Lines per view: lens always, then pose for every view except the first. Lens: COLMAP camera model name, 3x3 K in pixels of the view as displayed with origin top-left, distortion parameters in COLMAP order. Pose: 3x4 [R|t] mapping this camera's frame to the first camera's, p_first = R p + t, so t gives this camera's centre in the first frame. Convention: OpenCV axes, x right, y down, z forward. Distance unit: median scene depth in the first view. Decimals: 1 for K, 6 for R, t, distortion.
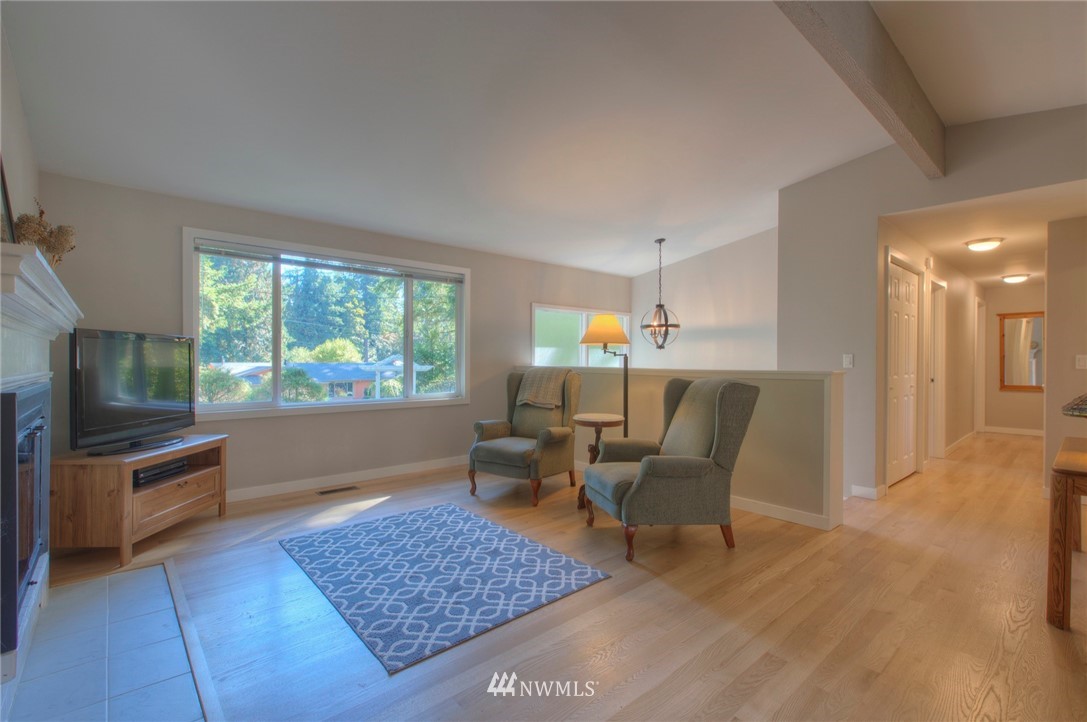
lens RADIAL K [[488.2, 0, 543.5], [0, 488.2, 361.0], [0, 0, 1]] dist [0.001488, 0.000224]
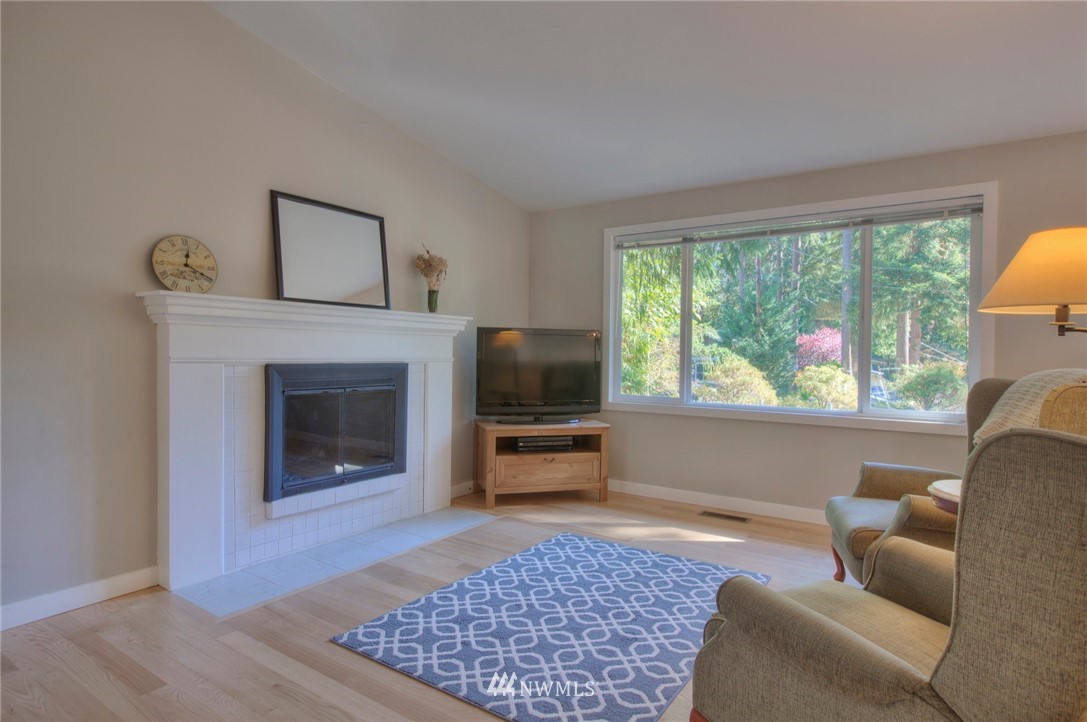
lens RADIAL K [[591.4, 0, 543.5], [0, 591.4, 361.0], [0, 0, 1]] dist [-0.000667, -0.000456]
pose [[0.247613, 0.012877, -0.968774, 0.635600], [-0.014116, 0.999853, 0.009682, 0.009438], [0.968756, 0.011278, 0.247758, 0.688852]]
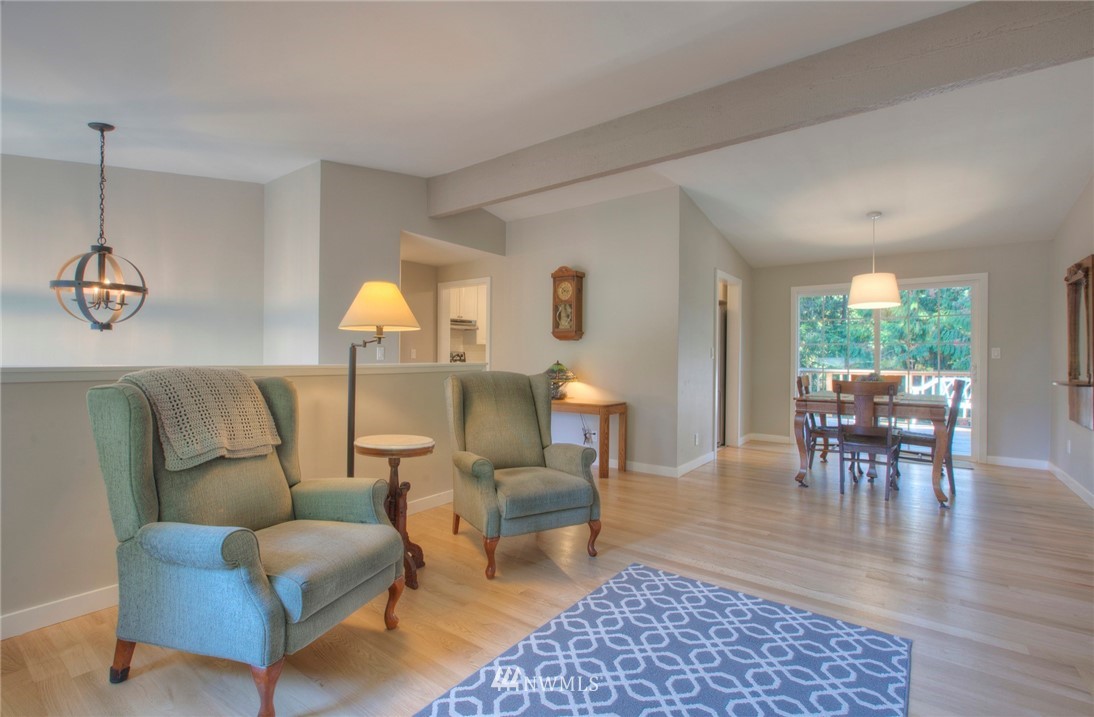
lens RADIAL K [[487.6, 0, 547.0], [0, 487.6, 358.5], [0, 0, 1]] dist [-0.001110, -0.000117]
pose [[-0.193119, -0.011427, 0.981109, -0.754700], [-0.007137, 0.999922, 0.010241, -0.005126], [-0.981149, -0.005024, -0.193186, 1.243961]]
